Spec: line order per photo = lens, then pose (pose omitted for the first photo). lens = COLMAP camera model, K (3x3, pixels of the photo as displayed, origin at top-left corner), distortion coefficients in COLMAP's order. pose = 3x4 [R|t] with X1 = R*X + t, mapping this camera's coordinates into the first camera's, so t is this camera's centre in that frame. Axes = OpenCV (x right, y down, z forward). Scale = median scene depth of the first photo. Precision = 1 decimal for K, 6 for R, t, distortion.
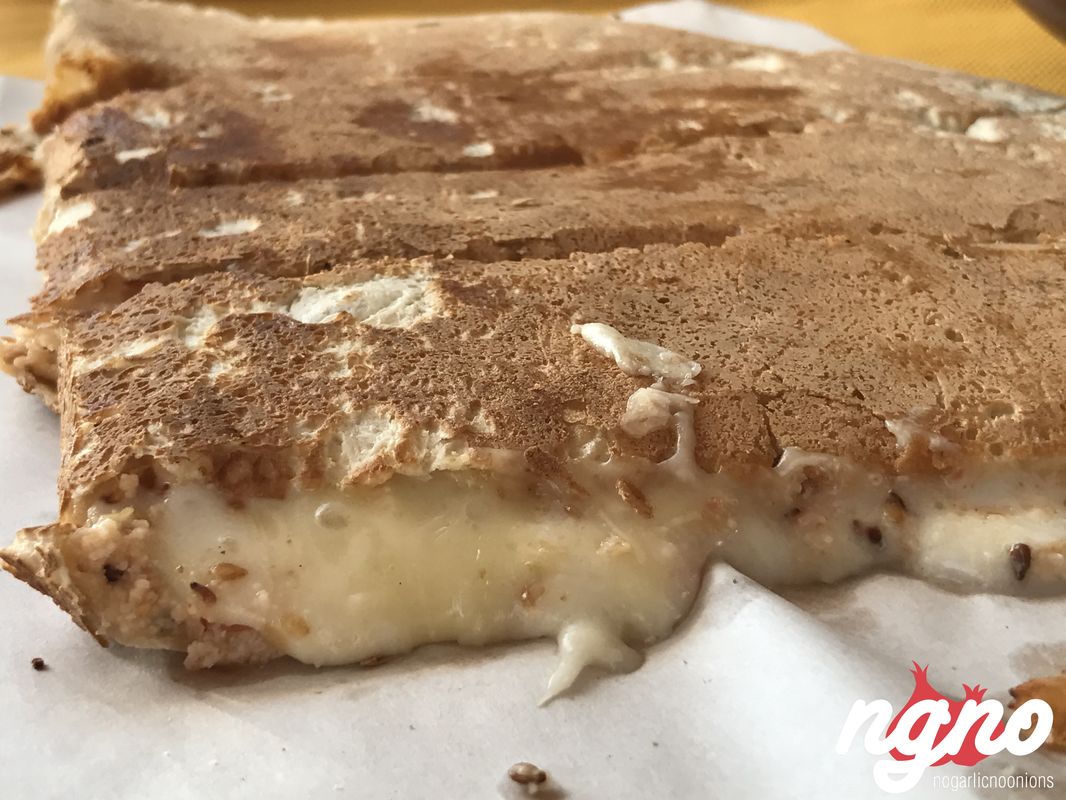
lens RADIAL K [[1959.7, 0, 580.9], [0, 1959.7, 397.4], [0, 0, 1]] dist [-0.055049, 4.781835]
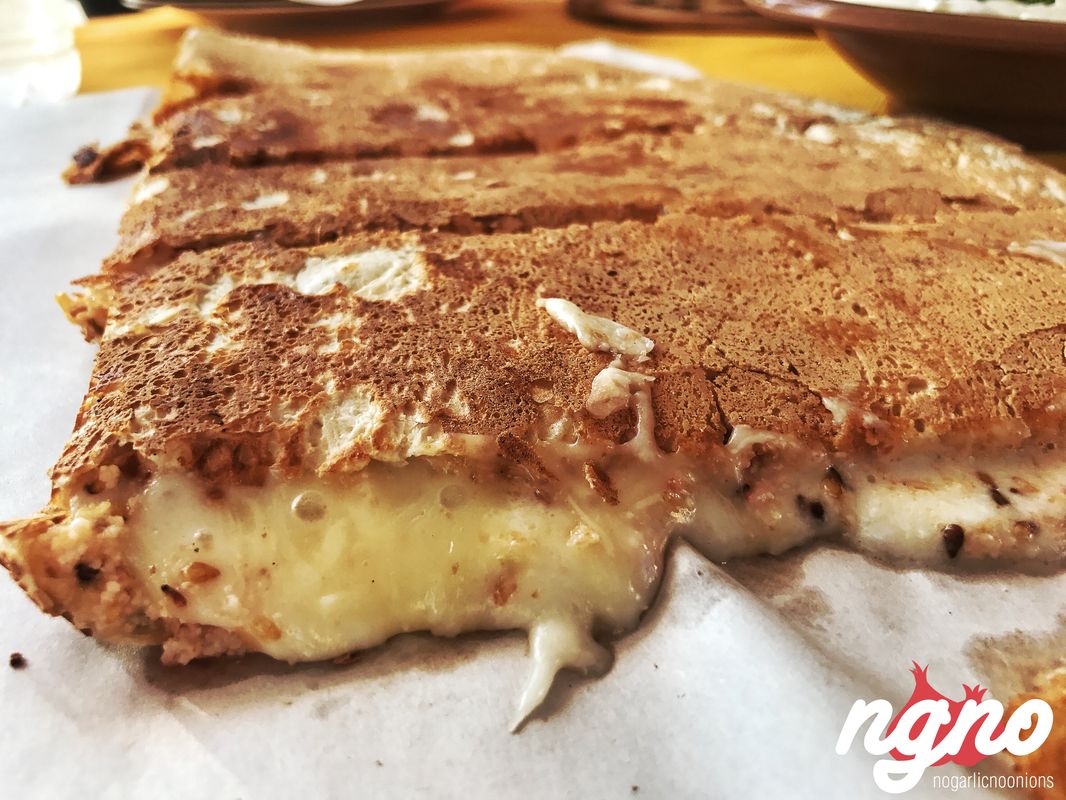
lens RADIAL K [[903.8, 0, 545.6], [0, 903.8, 377.2], [0, 0, 1]] dist [0.013614, 0.001490]
pose [[0.999468, 0.007972, 0.031631, -0.016921], [-0.012025, 0.991428, 0.130102, -0.062898], [-0.030323, -0.130413, 0.990996, 0.486441]]
